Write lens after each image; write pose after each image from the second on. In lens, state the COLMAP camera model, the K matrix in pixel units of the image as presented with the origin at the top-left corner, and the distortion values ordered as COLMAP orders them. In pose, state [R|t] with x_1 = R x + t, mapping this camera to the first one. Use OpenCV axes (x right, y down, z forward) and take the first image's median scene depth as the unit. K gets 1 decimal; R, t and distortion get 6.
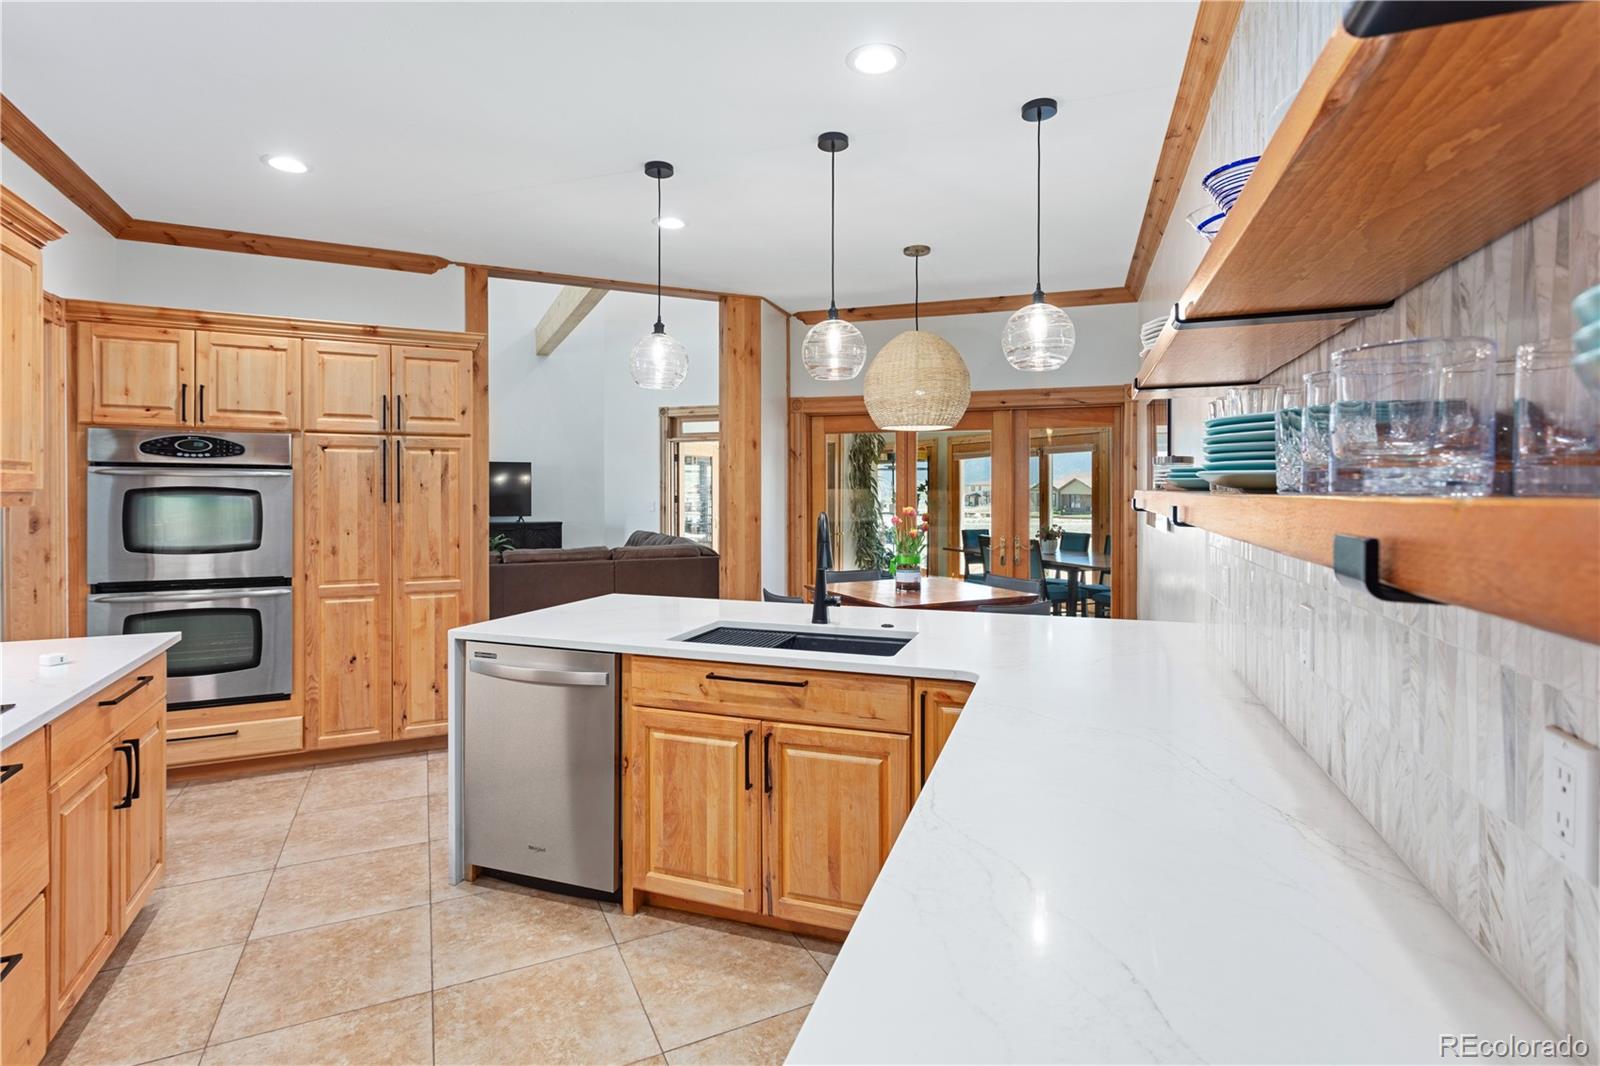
lens RADIAL K [[777.7, 0, 799.4], [0, 777.7, 494.6], [0, 0, 1]] dist [0.003018, 0.000577]
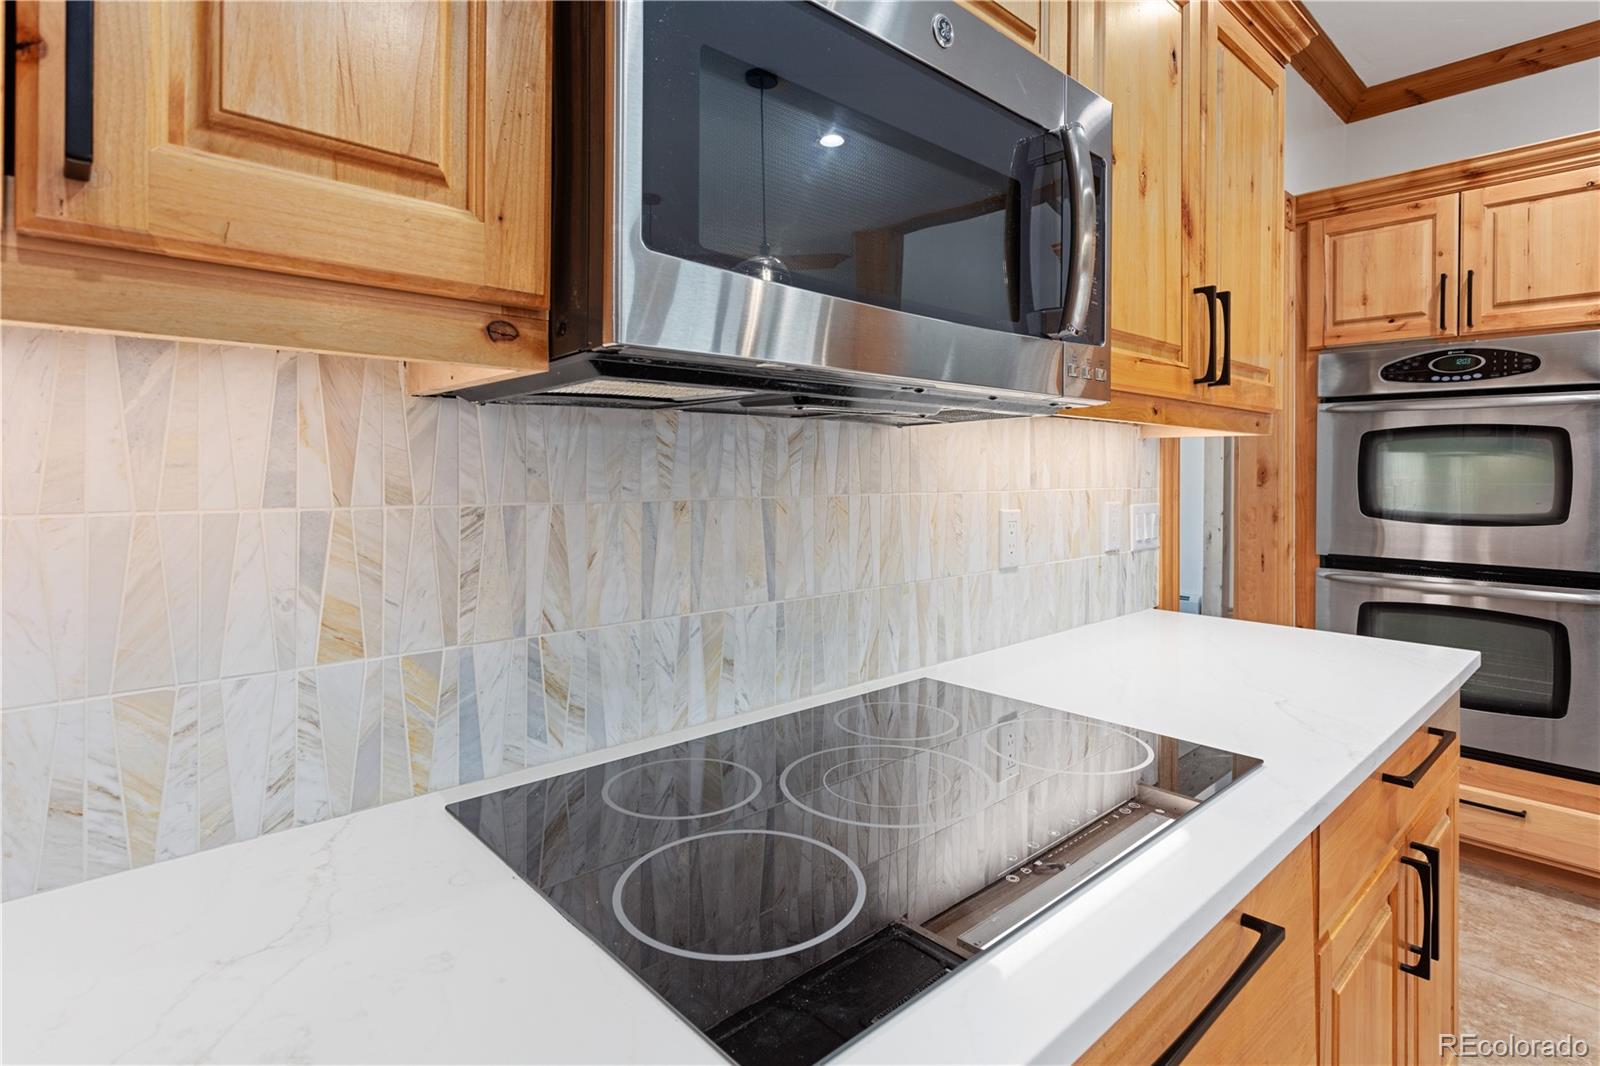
lens RADIAL K [[813.7, 0, 802.1], [0, 813.7, 476.3], [0, 0, 1]] dist [0.000493, 0.000498]
pose [[0.291547, 0.004429, -0.956546, -0.274453], [-0.006559, 0.999975, 0.002631, 0.036838], [0.956534, 0.005507, 0.291569, 0.260365]]
